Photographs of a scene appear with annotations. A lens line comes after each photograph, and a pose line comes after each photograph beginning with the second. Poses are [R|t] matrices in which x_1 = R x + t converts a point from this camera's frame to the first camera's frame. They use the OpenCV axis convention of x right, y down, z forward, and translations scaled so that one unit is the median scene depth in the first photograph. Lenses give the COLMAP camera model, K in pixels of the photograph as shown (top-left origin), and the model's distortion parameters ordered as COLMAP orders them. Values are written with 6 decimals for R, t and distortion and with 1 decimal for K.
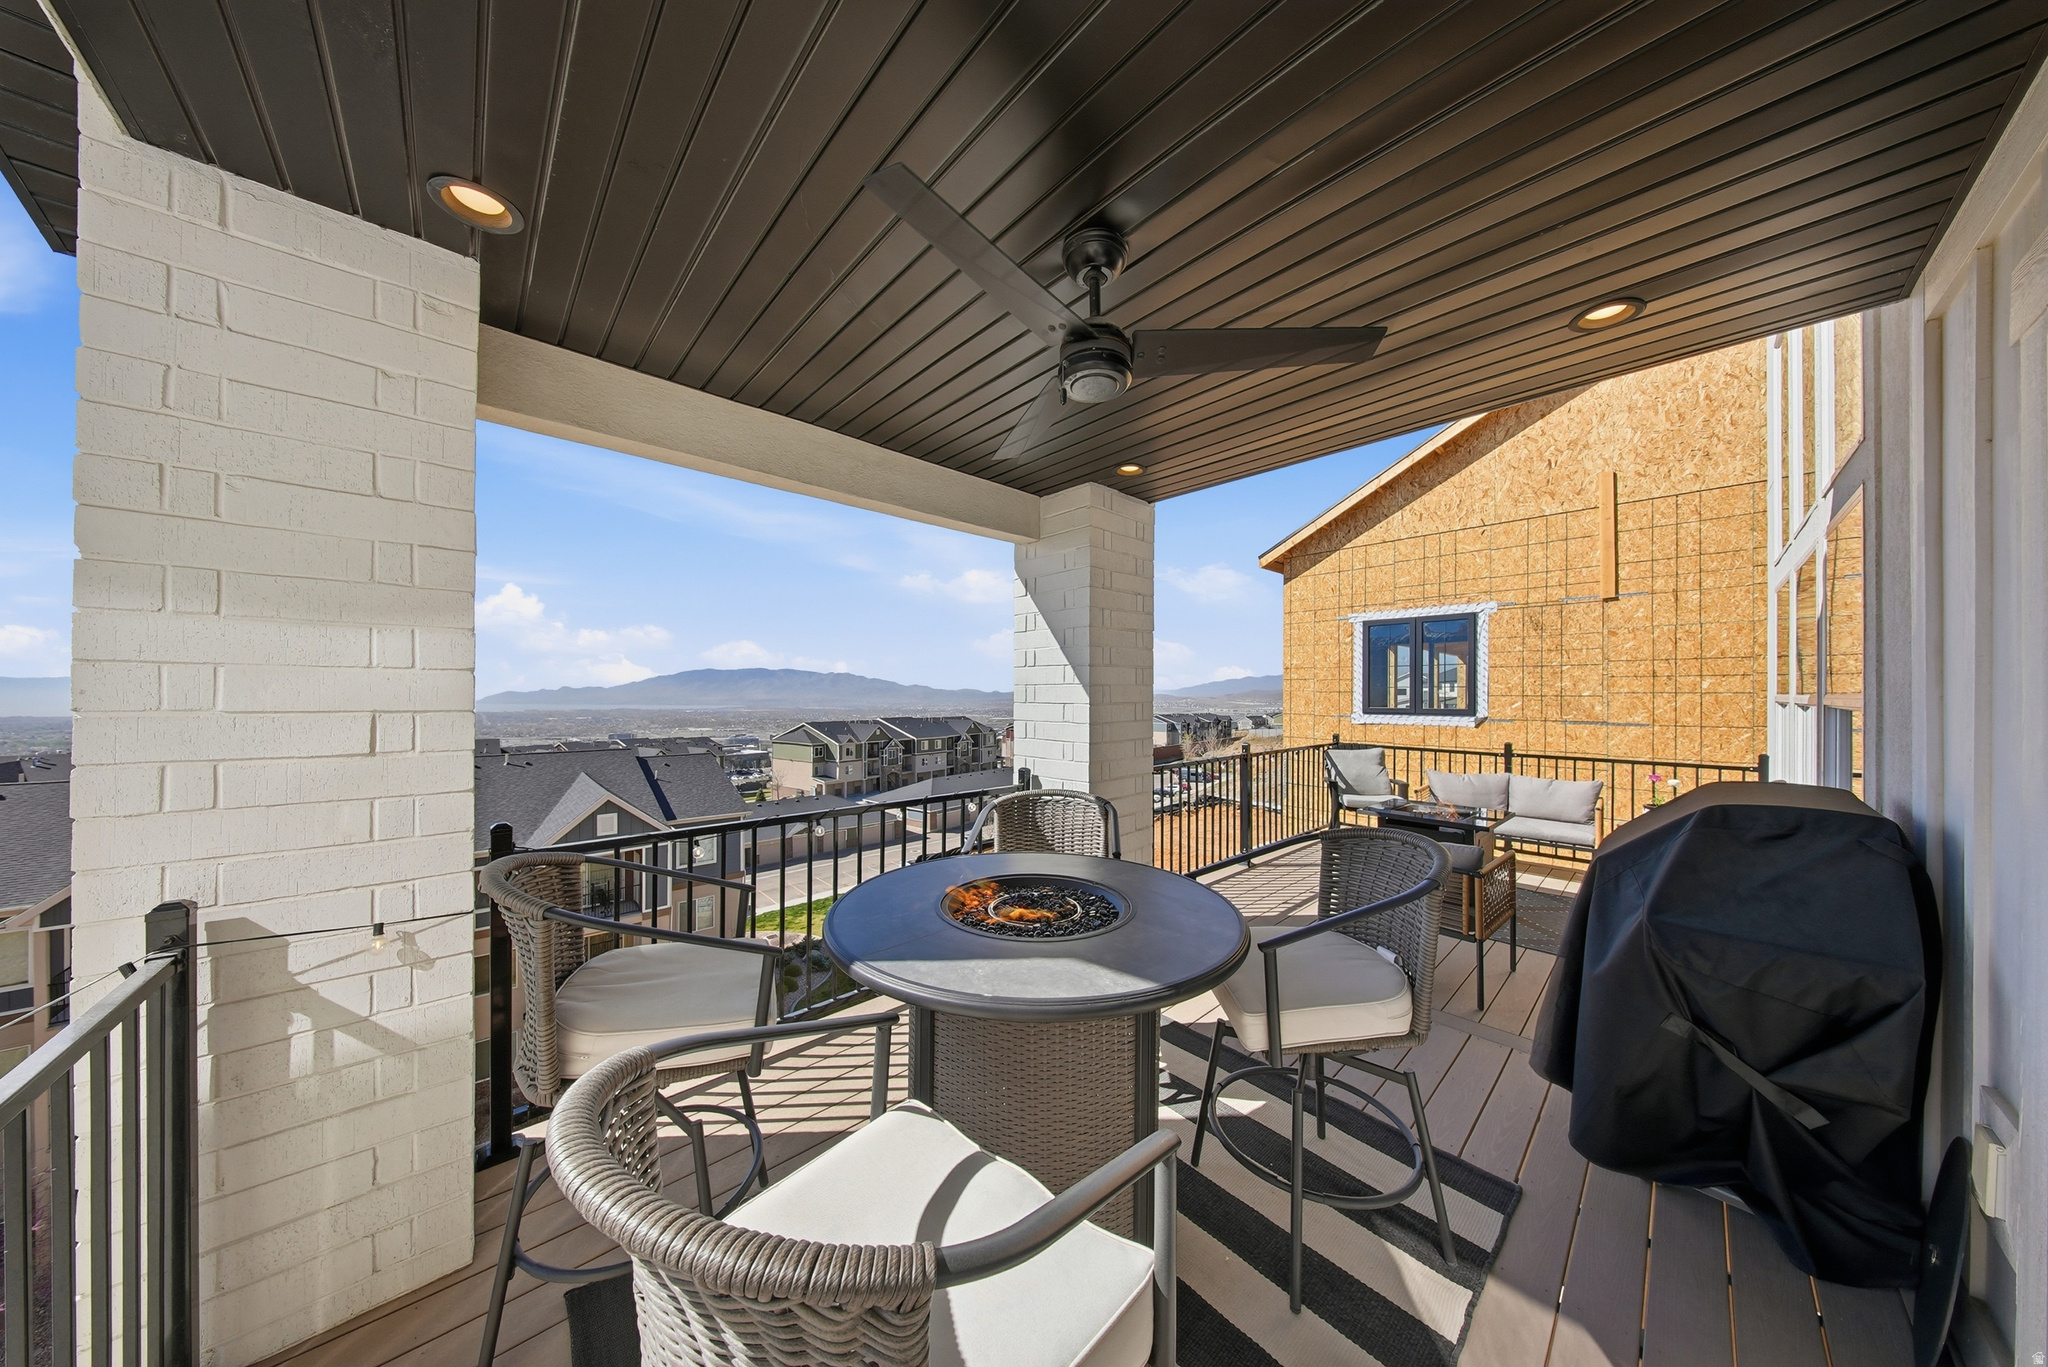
lens RADIAL K [[615.2, 0, 1025.8], [0, 615.2, 694.7], [0, 0, 1]] dist [-0.001058, -0.000219]
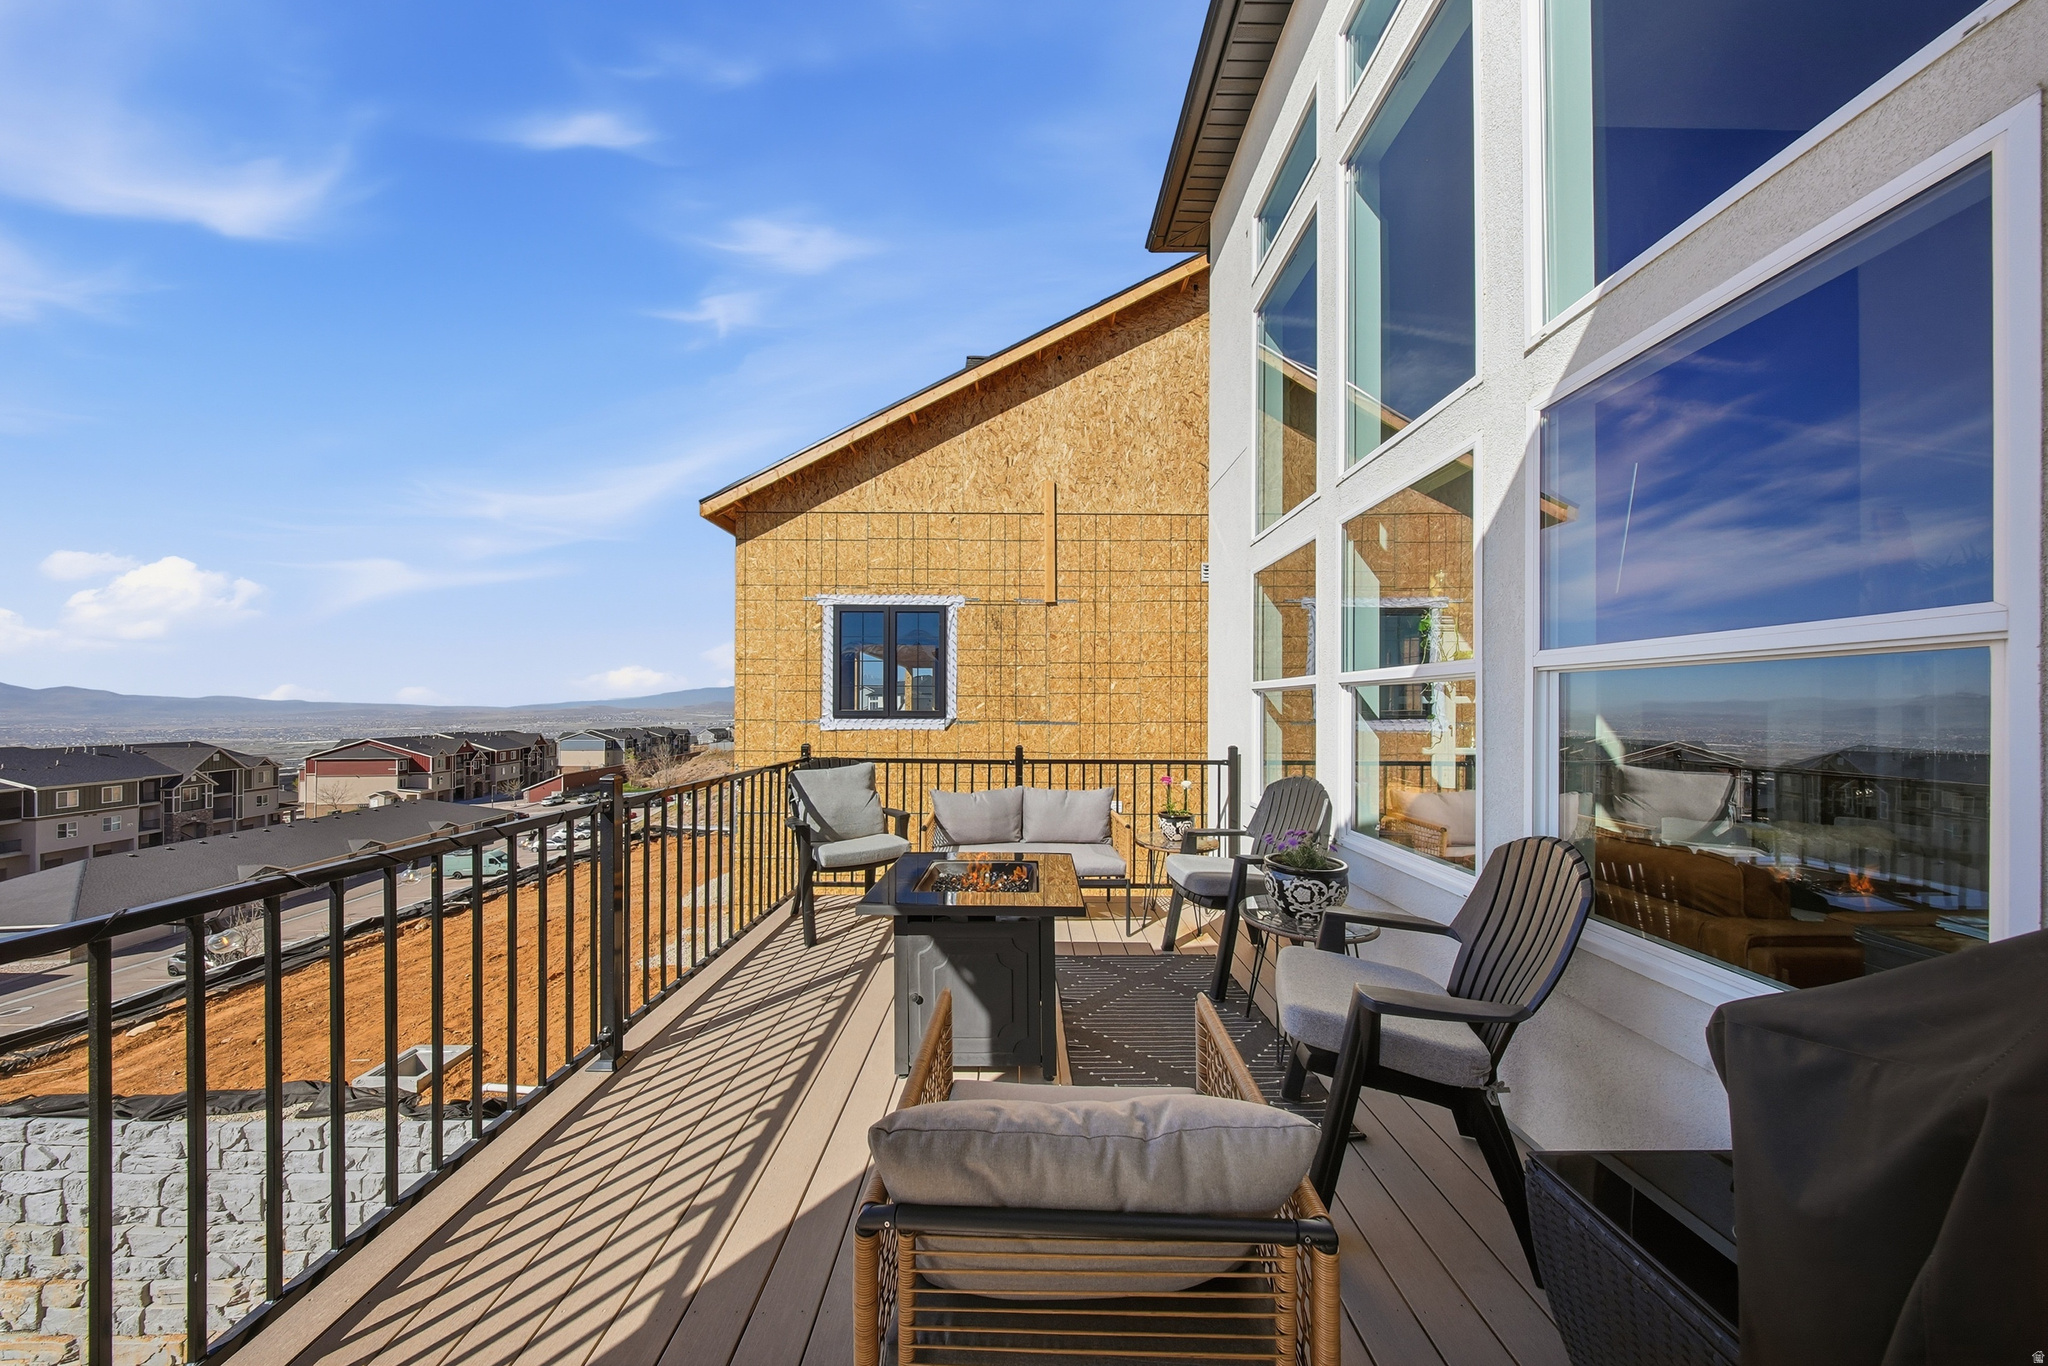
lens RADIAL K [[615.2, 0, 1023.6], [0, 615.2, 708.3], [0, 0, 1]] dist [-0.001058, -0.000219]
pose [[0.683989, -0.002053, 0.729489, 0.125101], [-0.000102, 0.999996, 0.002909, 0.015806], [-0.729492, -0.002064, 0.683986, 0.257362]]
